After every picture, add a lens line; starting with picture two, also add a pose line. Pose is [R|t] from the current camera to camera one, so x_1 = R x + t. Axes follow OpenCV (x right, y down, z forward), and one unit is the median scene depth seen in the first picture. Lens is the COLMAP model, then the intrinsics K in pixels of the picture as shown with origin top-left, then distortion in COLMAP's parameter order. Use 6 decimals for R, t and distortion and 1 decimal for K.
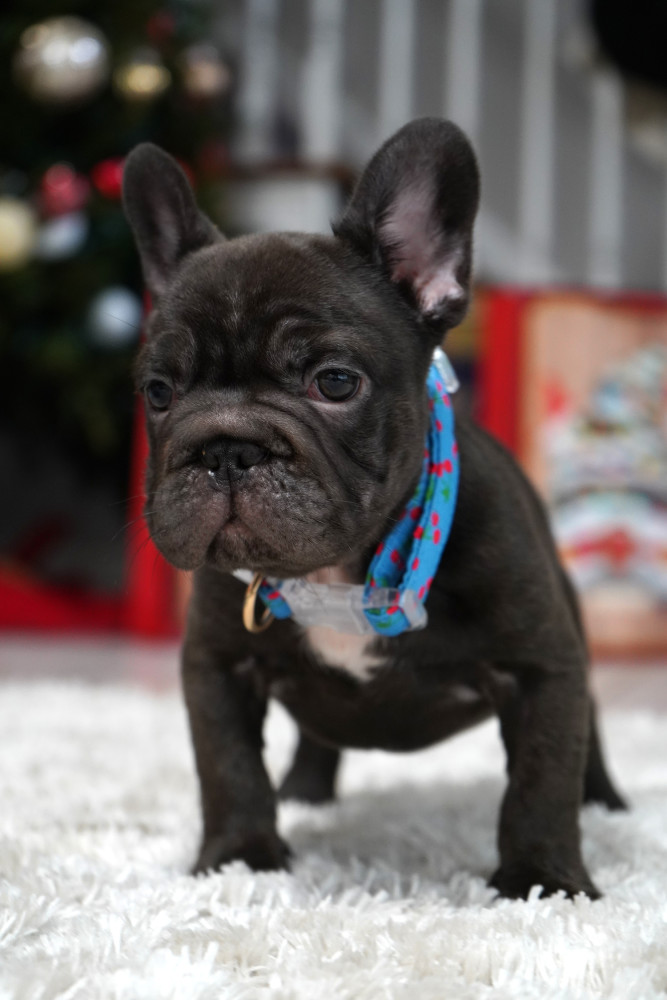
lens RADIAL K [[2064.6, 0, 333.5], [0, 2064.6, 500.0], [0, 0, 1]] dist [-0.043653, 0.028075]
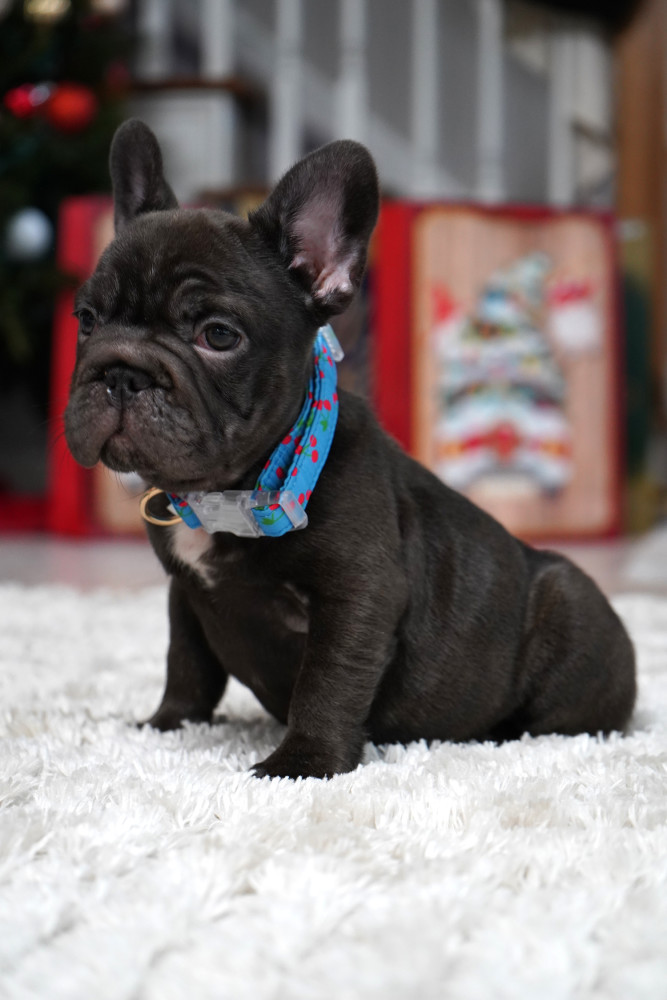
lens RADIAL K [[2026.3, 0, 333.5], [0, 2026.3, 500.0], [0, 0, 1]] dist [-0.080435, 0.242024]
pose [[0.998652, -0.023933, 0.046054, -0.000865], [0.021319, 0.998178, 0.056445, -0.034386], [-0.047321, -0.055387, 0.997343, -0.215494]]
